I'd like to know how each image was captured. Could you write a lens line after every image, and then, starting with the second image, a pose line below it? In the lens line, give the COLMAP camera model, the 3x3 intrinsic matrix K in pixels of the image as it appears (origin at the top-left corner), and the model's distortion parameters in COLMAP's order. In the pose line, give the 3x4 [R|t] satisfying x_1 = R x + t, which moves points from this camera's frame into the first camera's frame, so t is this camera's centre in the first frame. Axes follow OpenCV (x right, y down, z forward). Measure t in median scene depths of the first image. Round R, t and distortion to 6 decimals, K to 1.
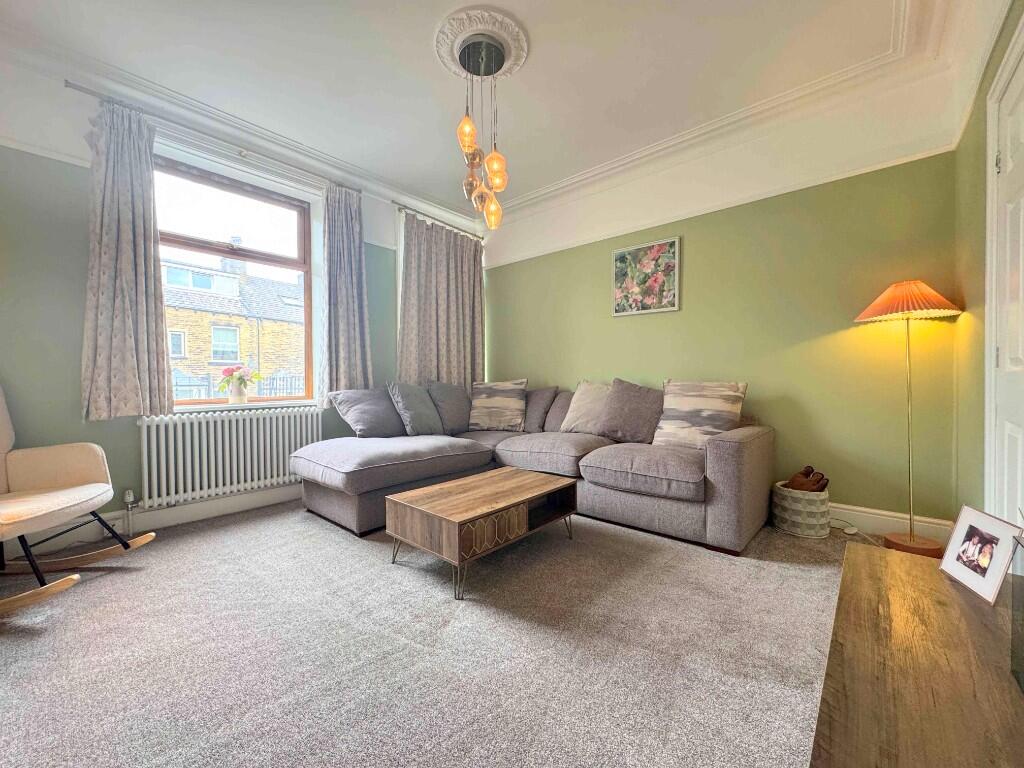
lens RADIAL K [[407.7, 0, 514.3], [0, 407.7, 384.1], [0, 0, 1]] dist [-0.001768, 0.000054]
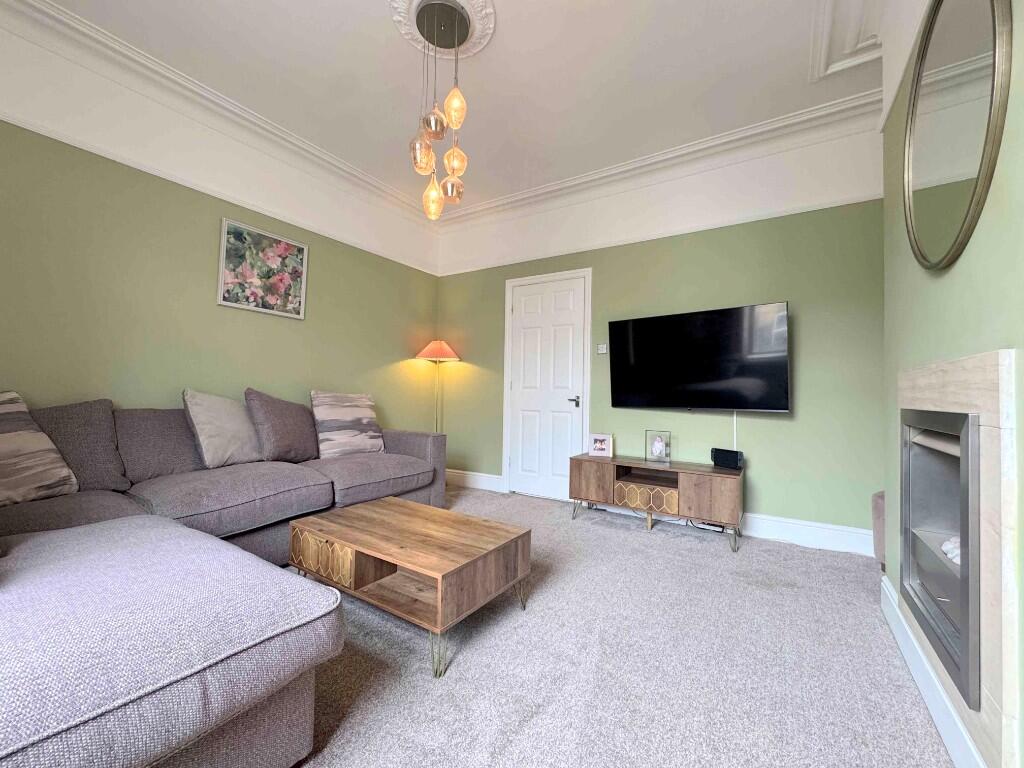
lens RADIAL K [[407.7, 0, 511.7], [0, 407.7, 385.0], [0, 0, 1]] dist [-0.001768, 0.000054]
pose [[-0.137017, 0.024307, 0.990270, -0.613930], [-0.001335, 0.999693, -0.024723, -0.001751], [-0.990568, -0.004710, -0.136942, 0.626050]]
